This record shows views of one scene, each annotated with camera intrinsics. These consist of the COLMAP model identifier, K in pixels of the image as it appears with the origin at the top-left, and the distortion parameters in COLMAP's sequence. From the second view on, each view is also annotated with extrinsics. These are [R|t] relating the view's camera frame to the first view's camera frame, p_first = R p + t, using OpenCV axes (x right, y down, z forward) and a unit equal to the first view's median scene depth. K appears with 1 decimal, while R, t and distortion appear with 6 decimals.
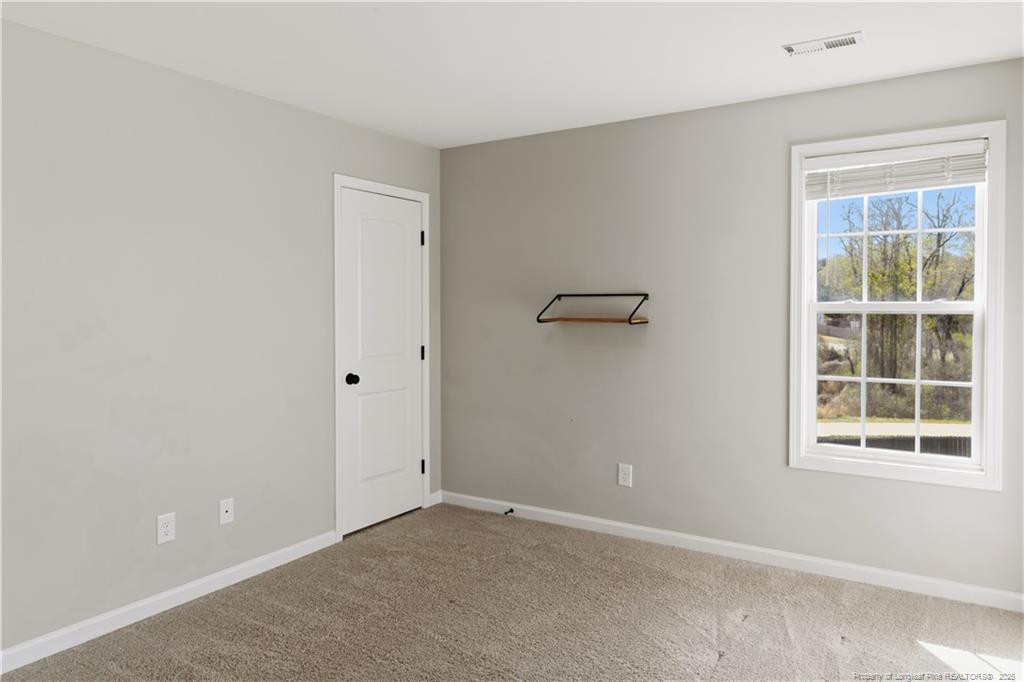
lens RADIAL K [[716.7, 0, 515.3], [0, 716.7, 320.7], [0, 0, 1]] dist [0.025462, 0.002114]
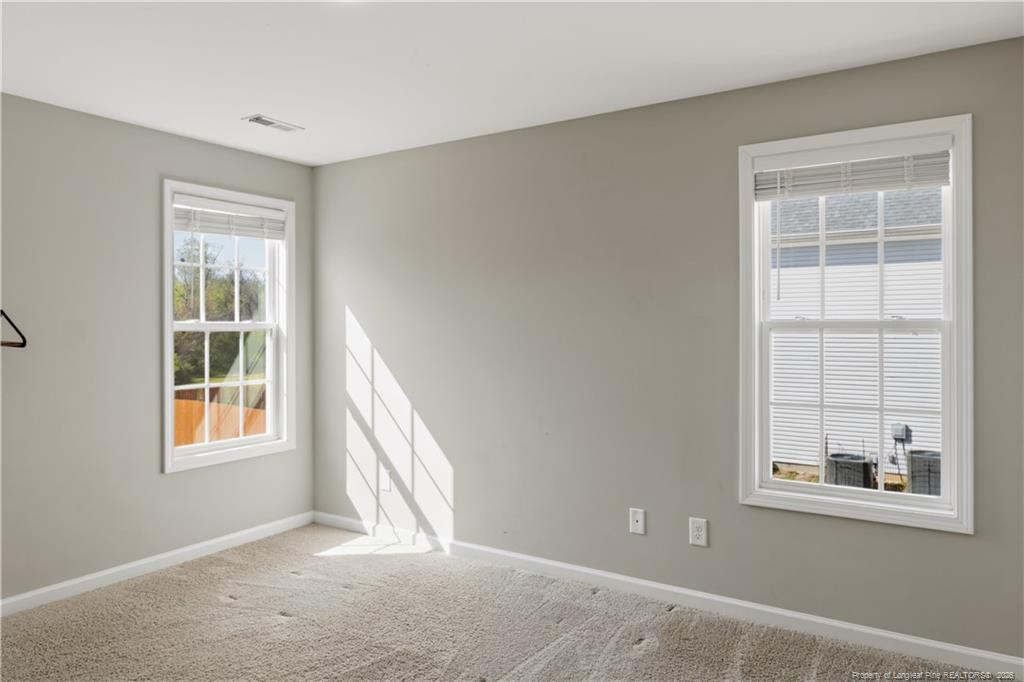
lens RADIAL K [[716.7, 0, 515.3], [0, 716.7, 320.7], [0, 0, 1]] dist [0.025462, 0.002114]
pose [[0.003693, 0.009725, 0.999946, -0.745244], [0.026550, 0.999599, -0.009820, -0.001796], [-0.999641, 0.026584, 0.003434, 0.489111]]
